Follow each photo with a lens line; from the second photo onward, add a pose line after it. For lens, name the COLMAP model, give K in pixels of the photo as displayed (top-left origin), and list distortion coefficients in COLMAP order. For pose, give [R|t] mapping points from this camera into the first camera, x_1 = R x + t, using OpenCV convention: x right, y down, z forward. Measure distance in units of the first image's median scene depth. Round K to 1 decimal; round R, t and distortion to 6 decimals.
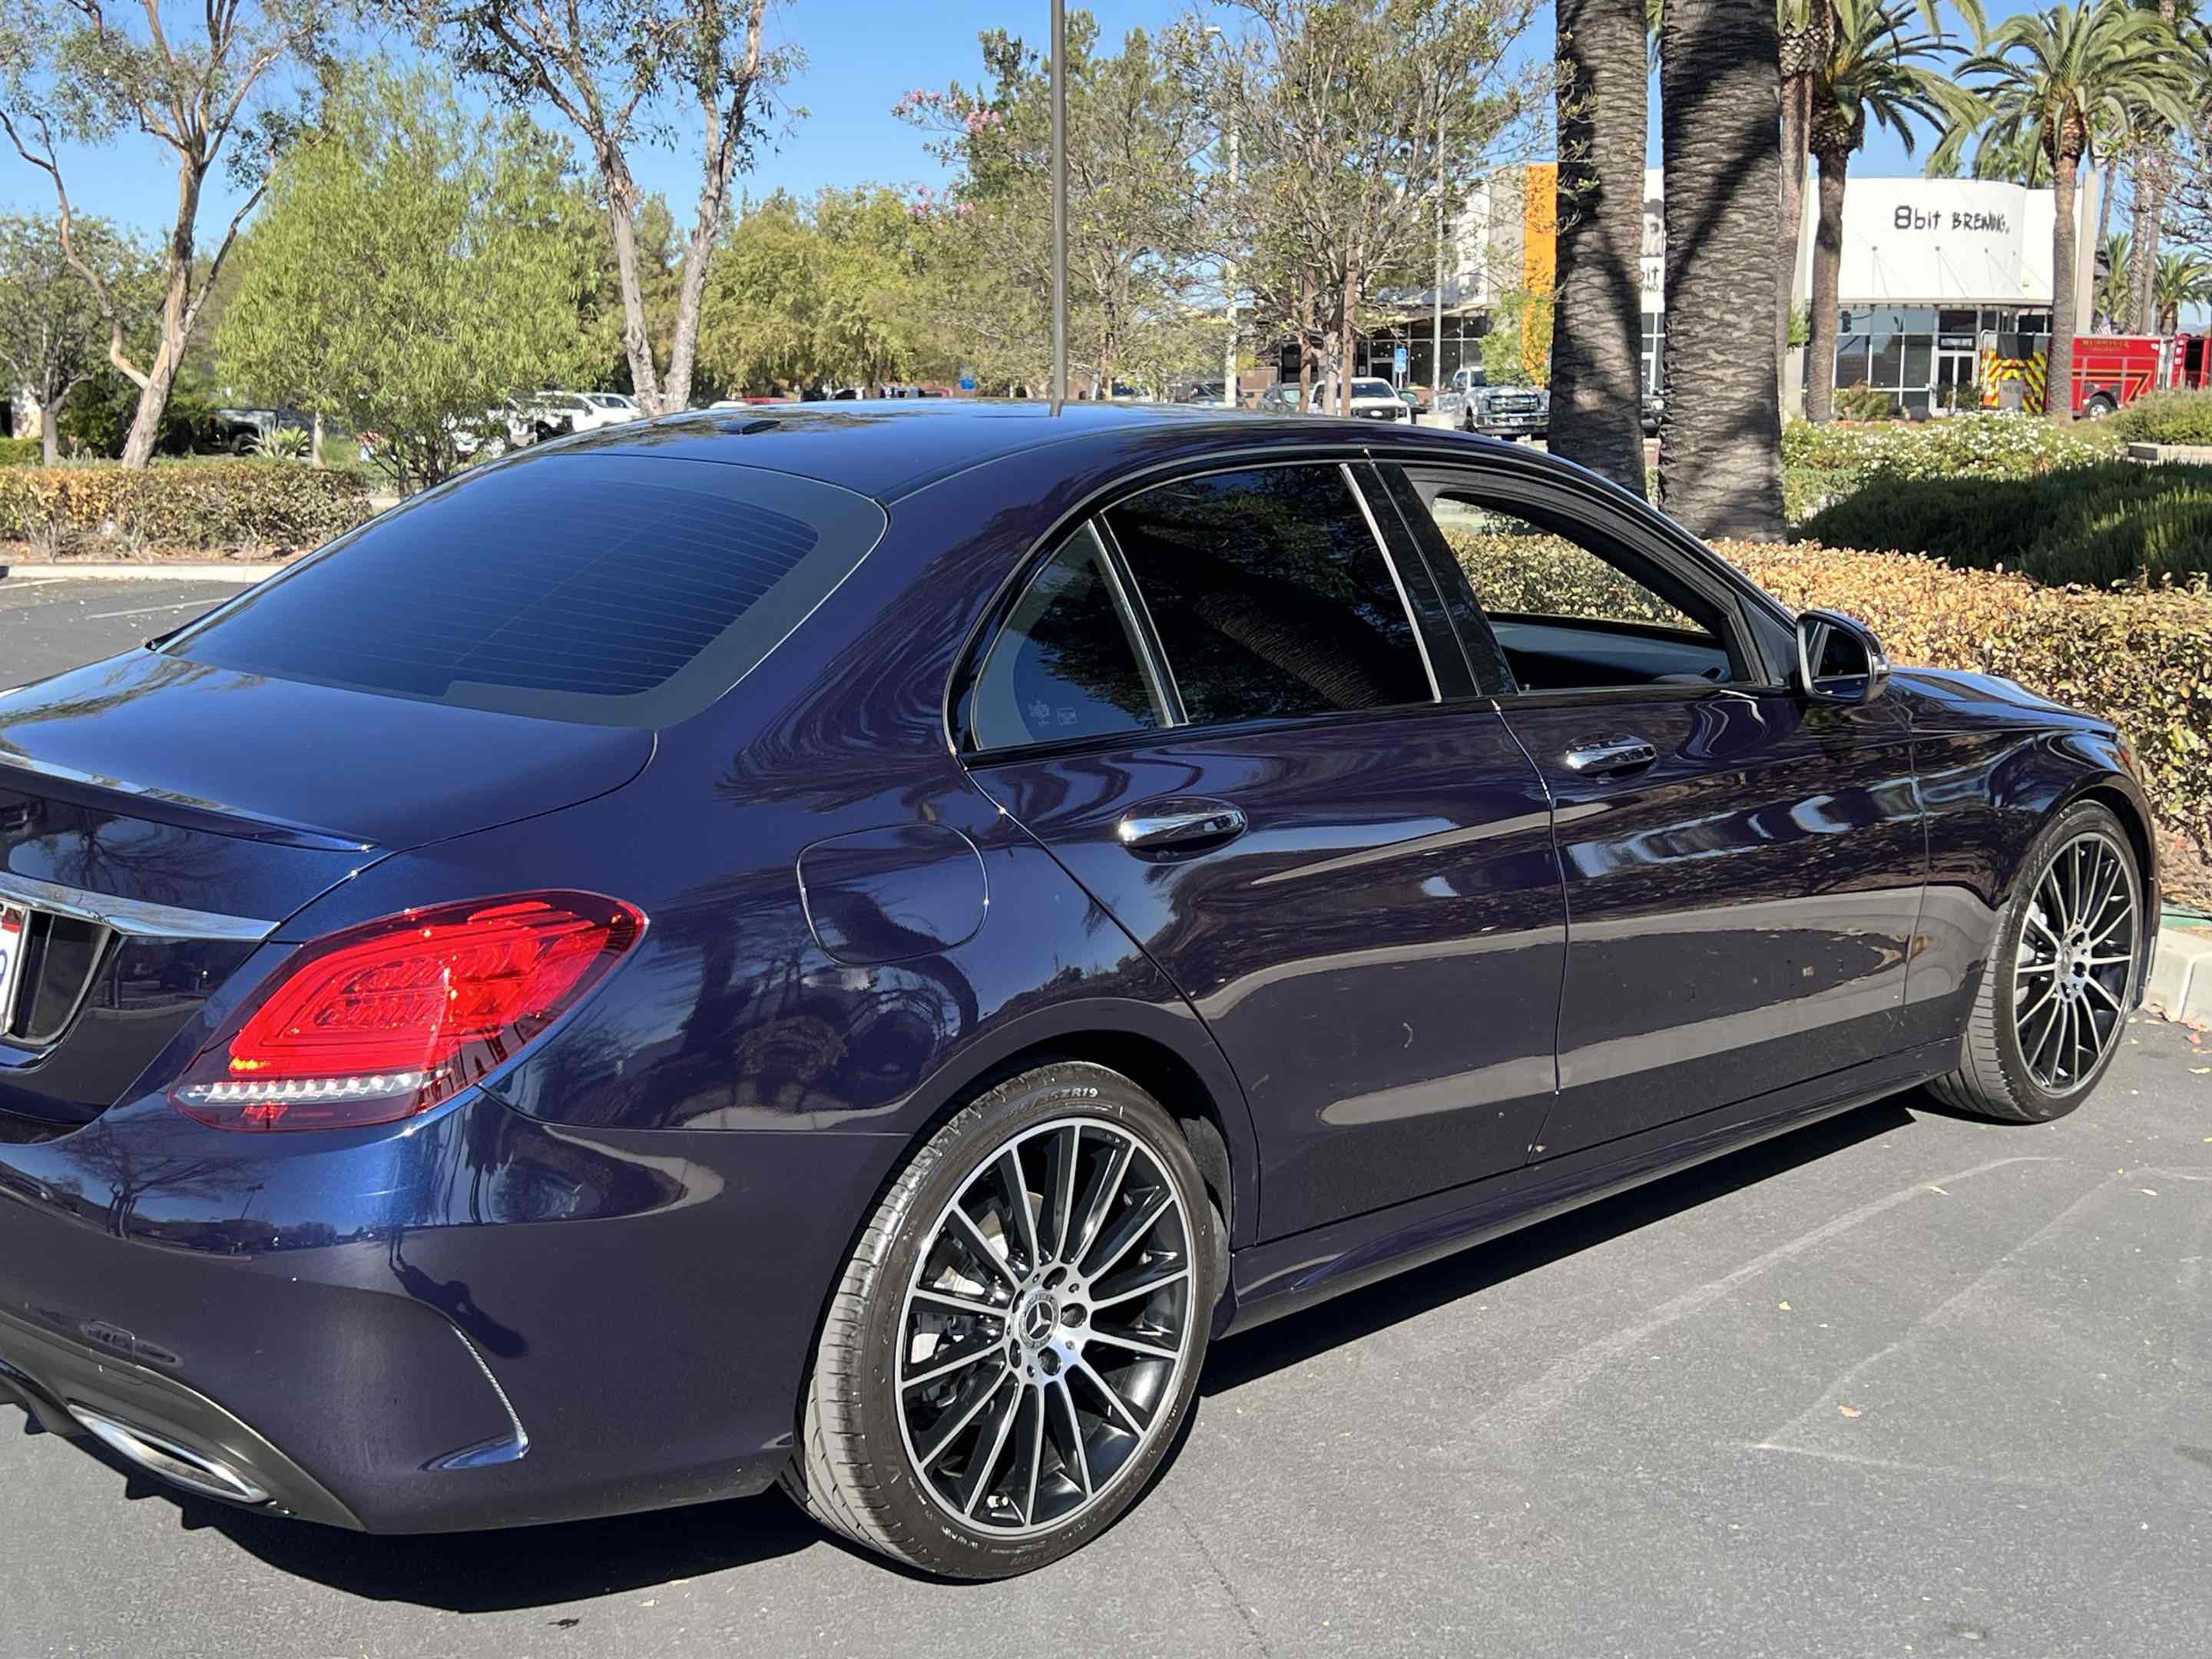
lens RADIAL K [[2627.2, 0, 1106.0], [0, 2627.2, 829.5], [0, 0, 1]] dist [0.159538, -0.418657]
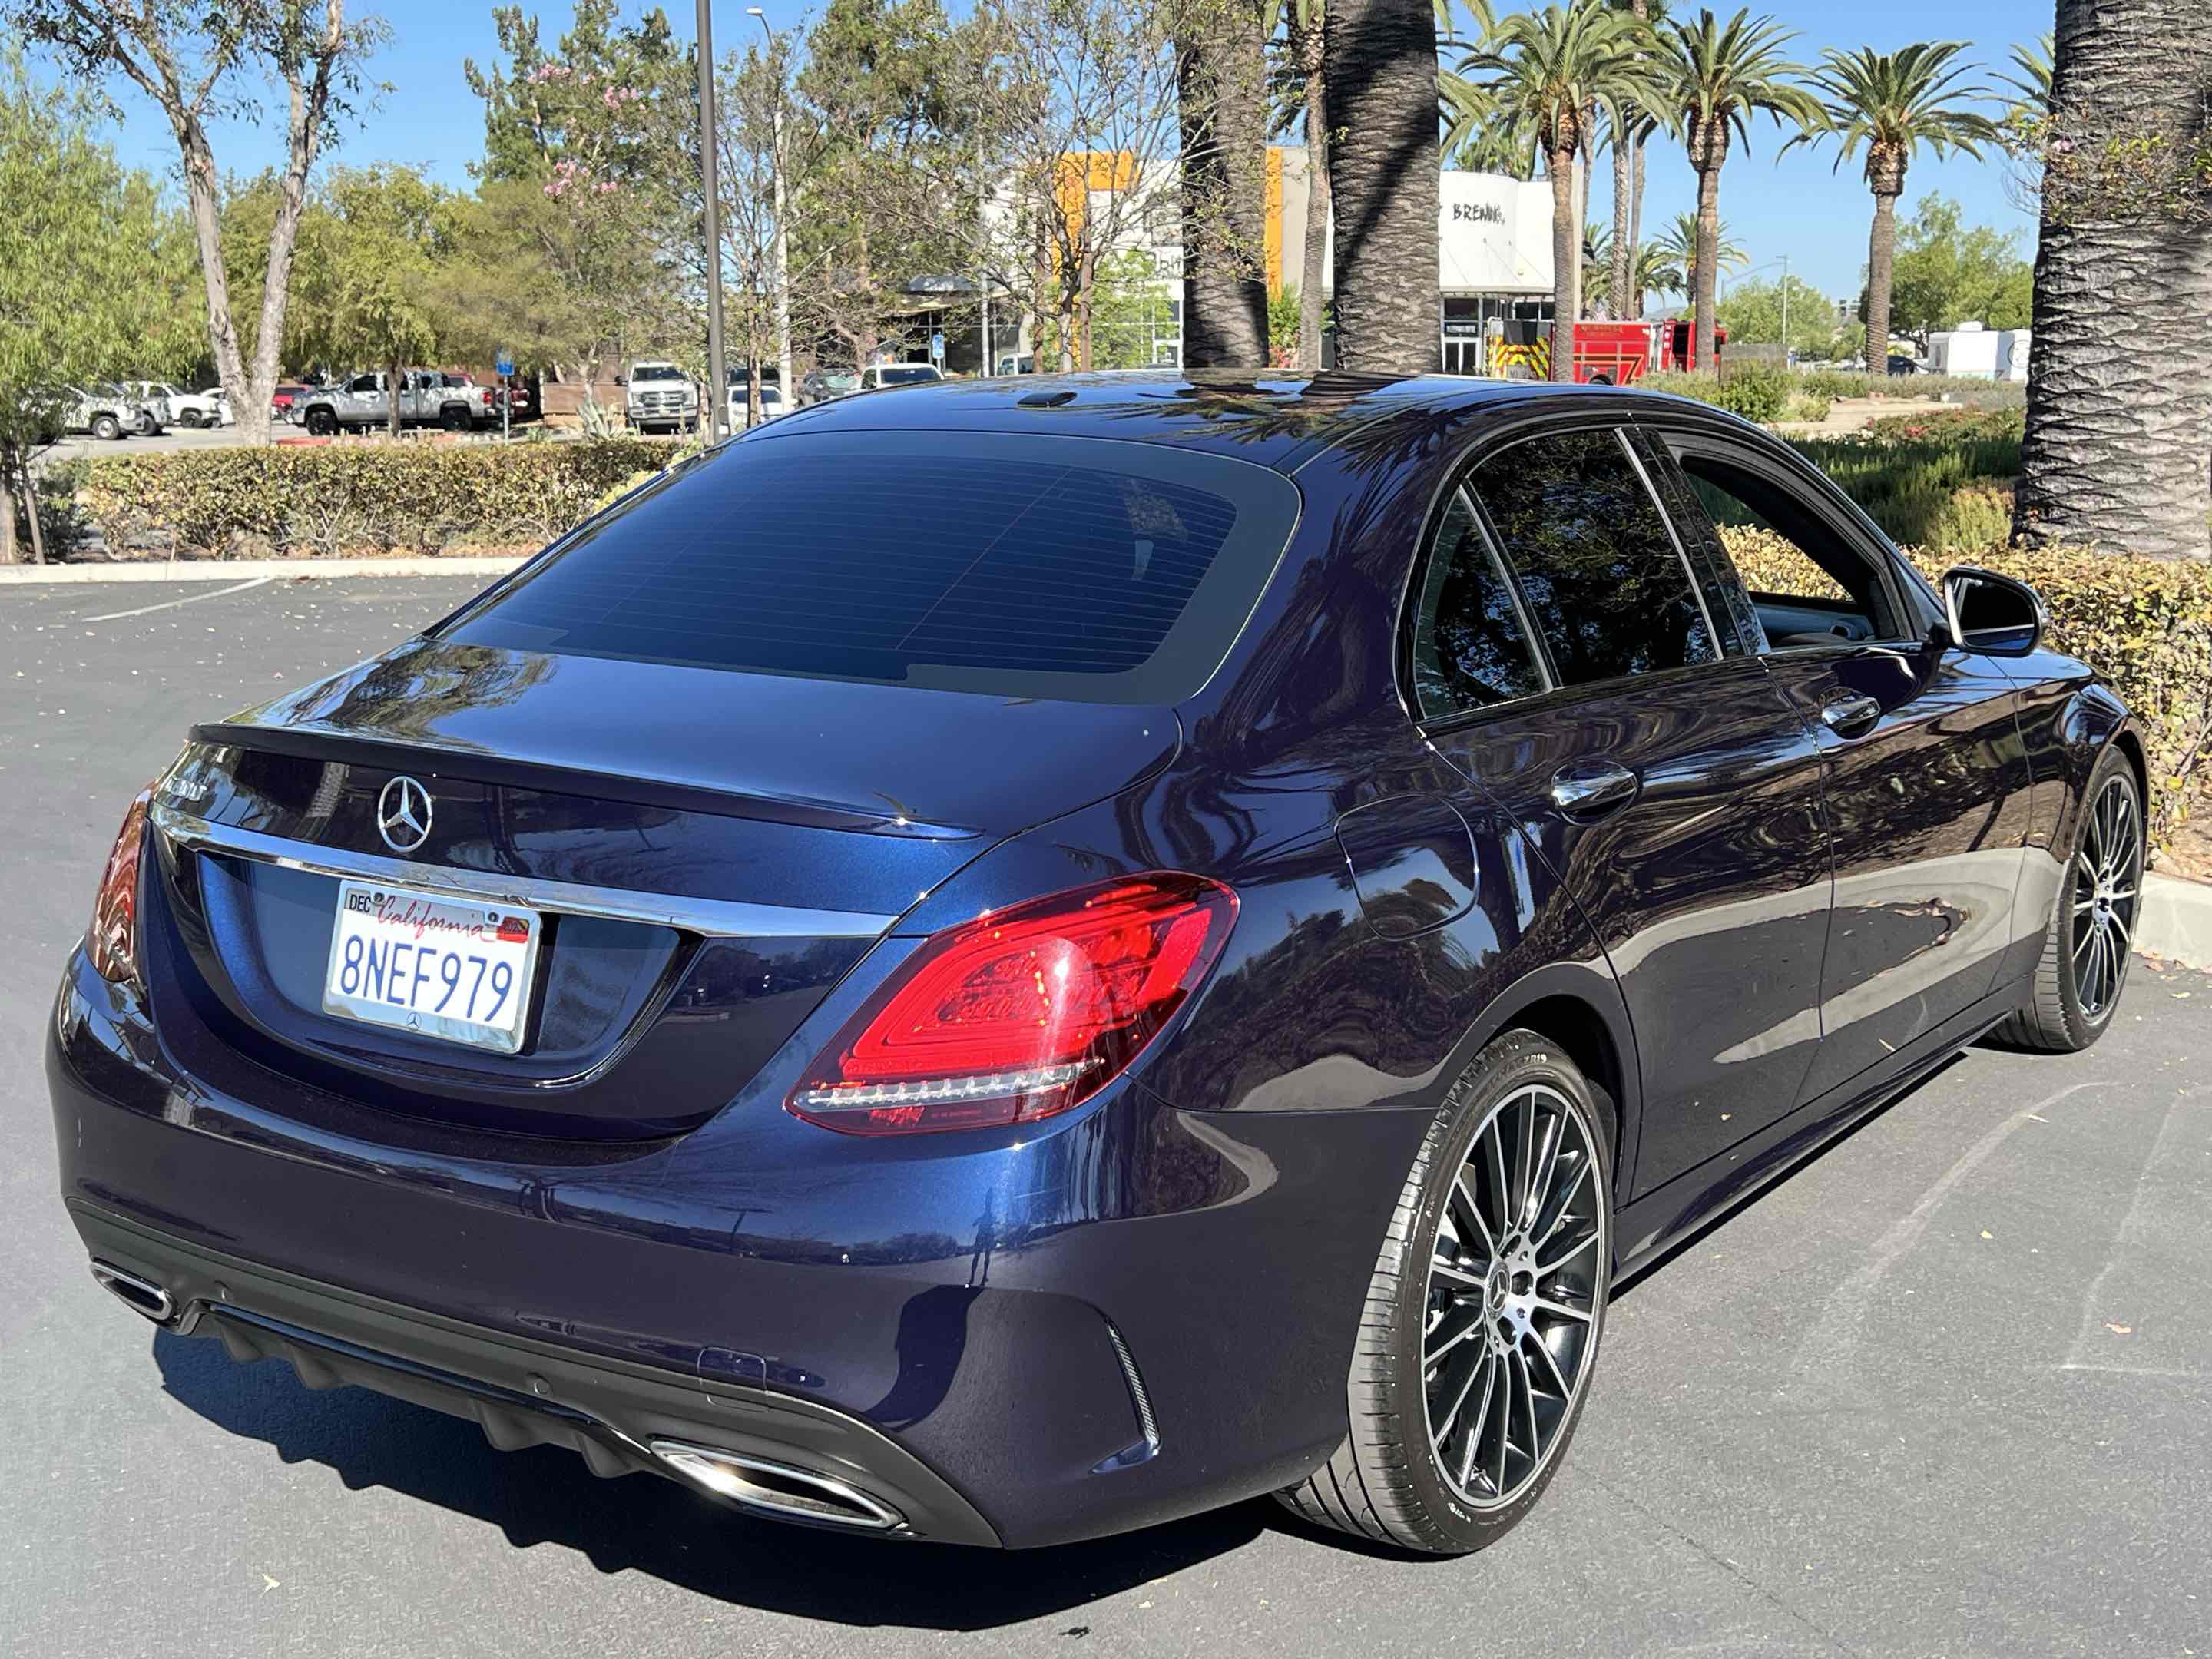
lens RADIAL K [[2627.2, 0, 1106.0], [0, 2627.2, 829.5], [0, 0, 1]] dist [0.159538, -0.418657]
pose [[0.982985, -0.037604, 0.179797, -0.043567], [0.036726, 0.999292, 0.008208, -0.000170], [-0.179978, -0.001465, 0.983670, 0.005715]]
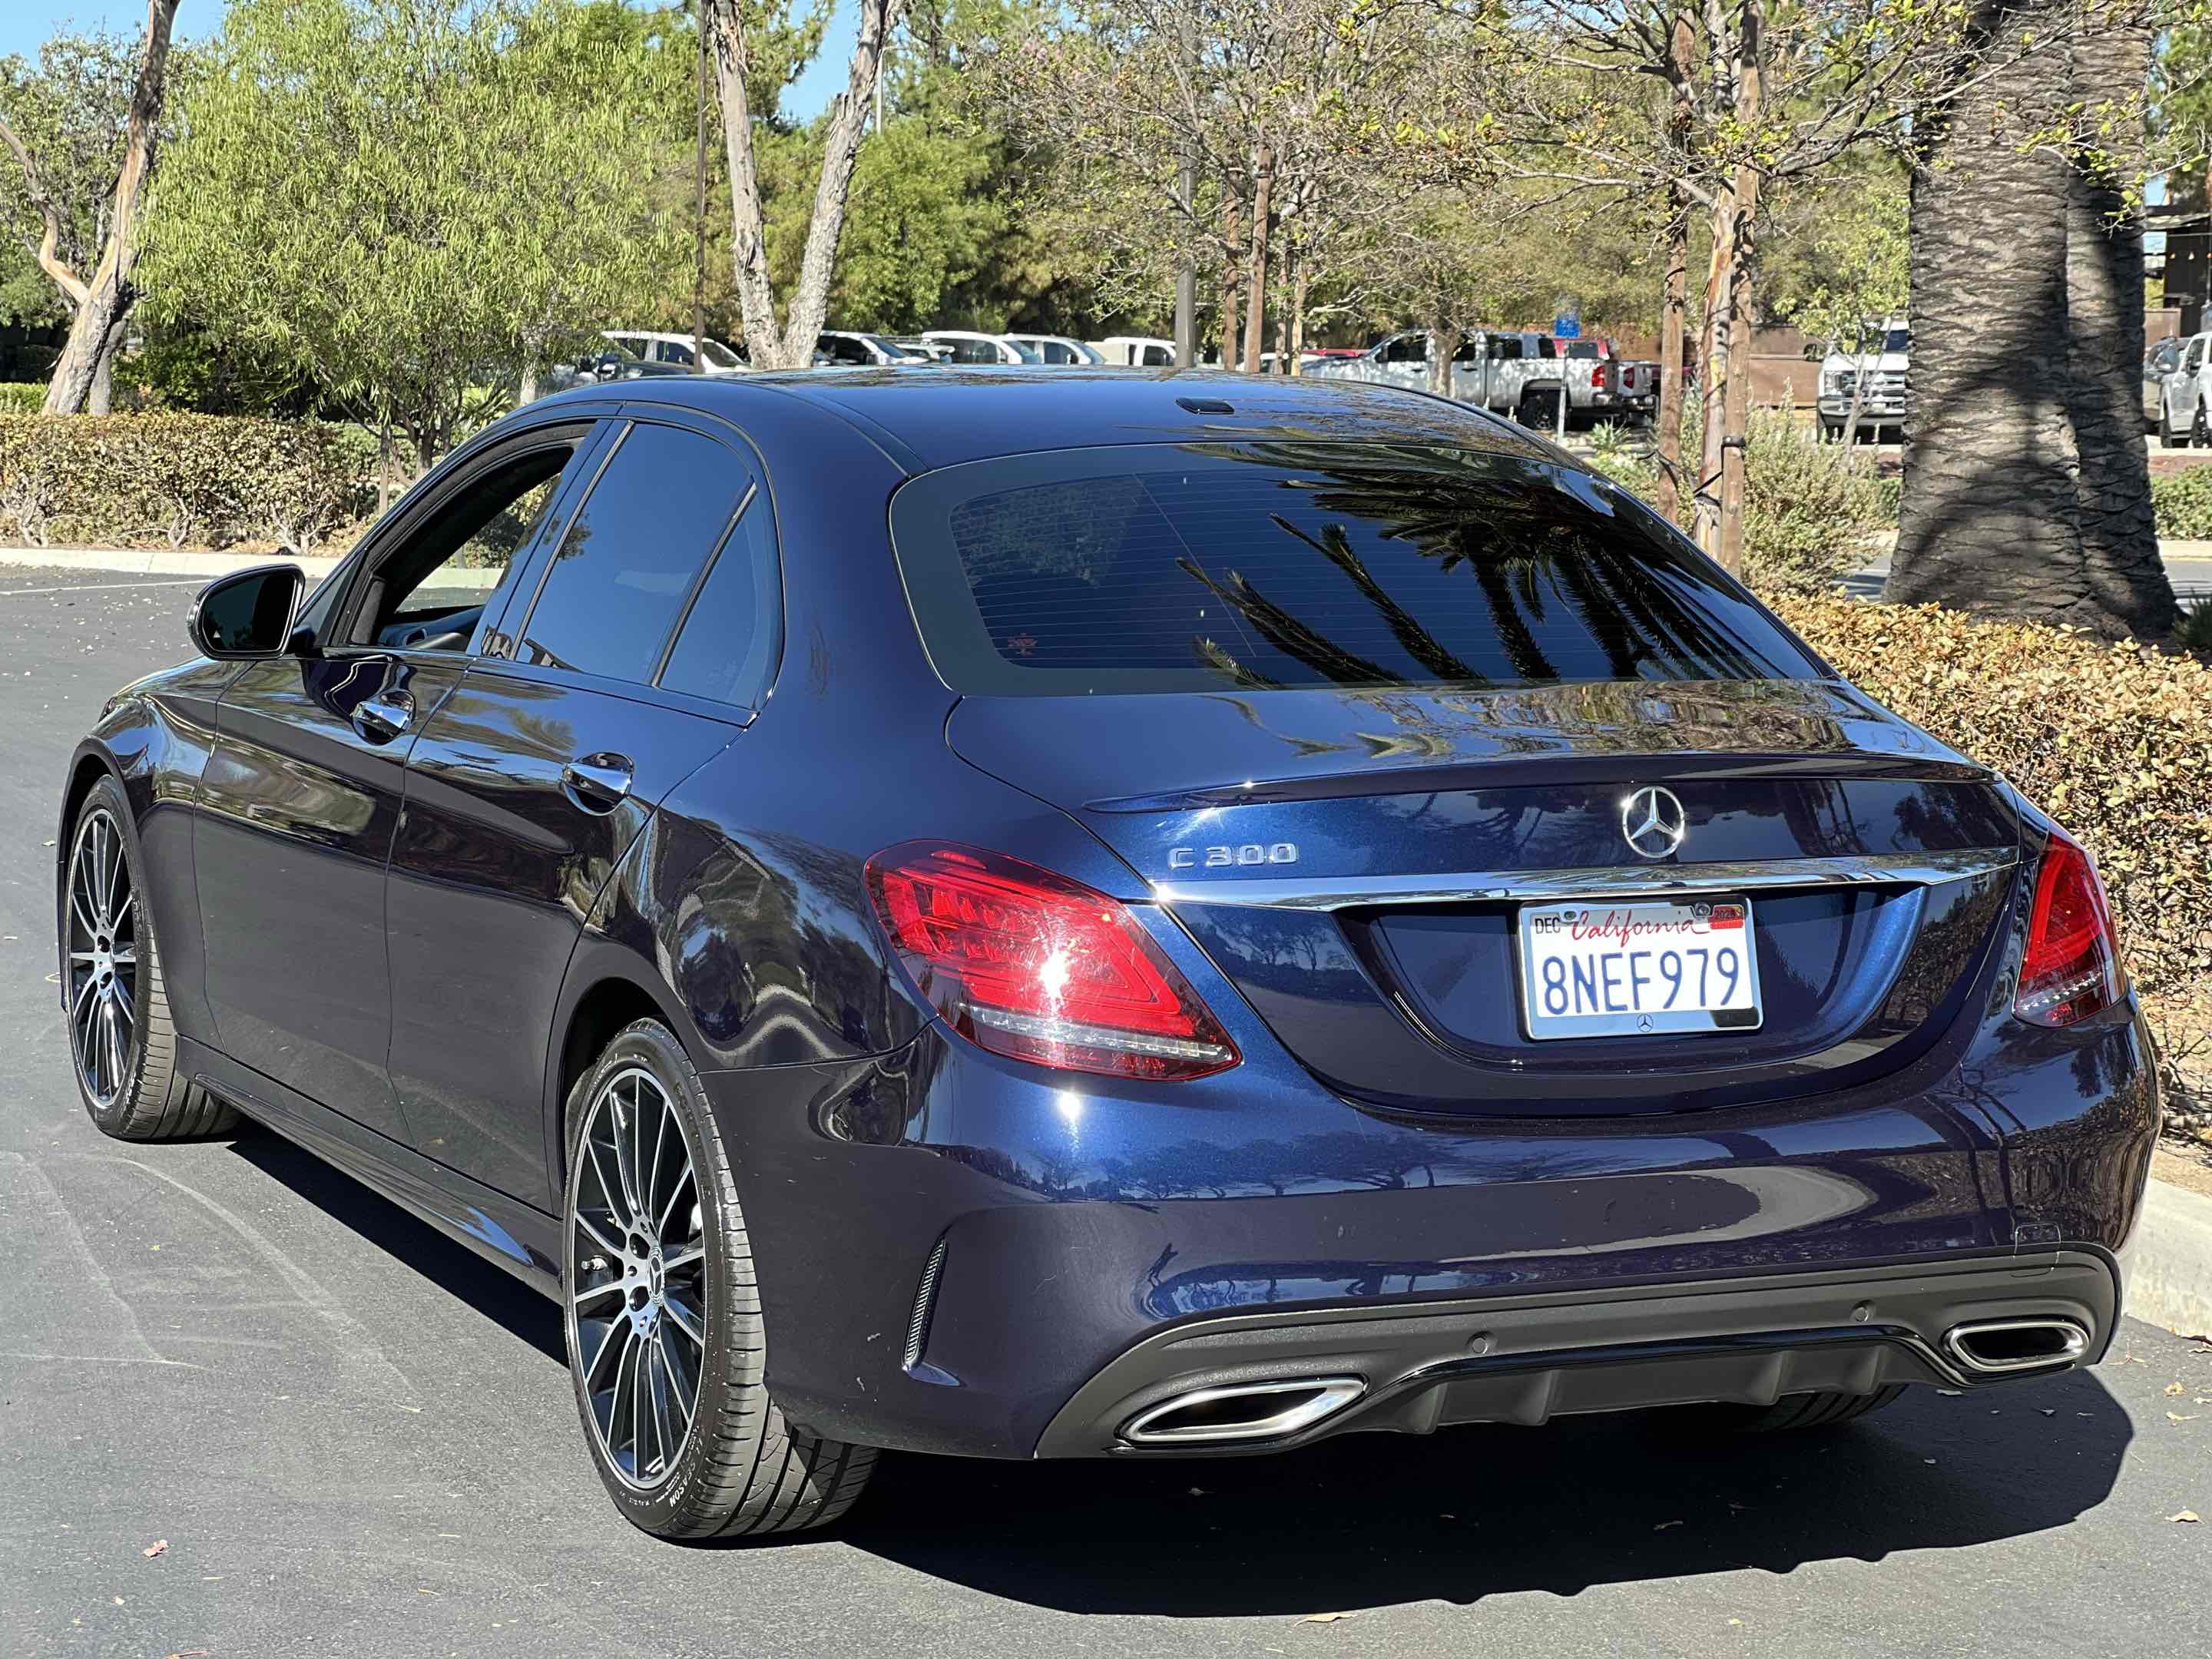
lens RADIAL K [[4884.7, 0, 1103.2], [0, 4884.7, 730.8], [0, 0, 1]] dist [0.151531, 1.277879]
pose [[0.979659, 0.037685, -0.197098, 0.168159], [-0.054453, 0.995278, -0.080357, 0.036713], [0.193139, 0.089455, 0.977085, -0.211450]]
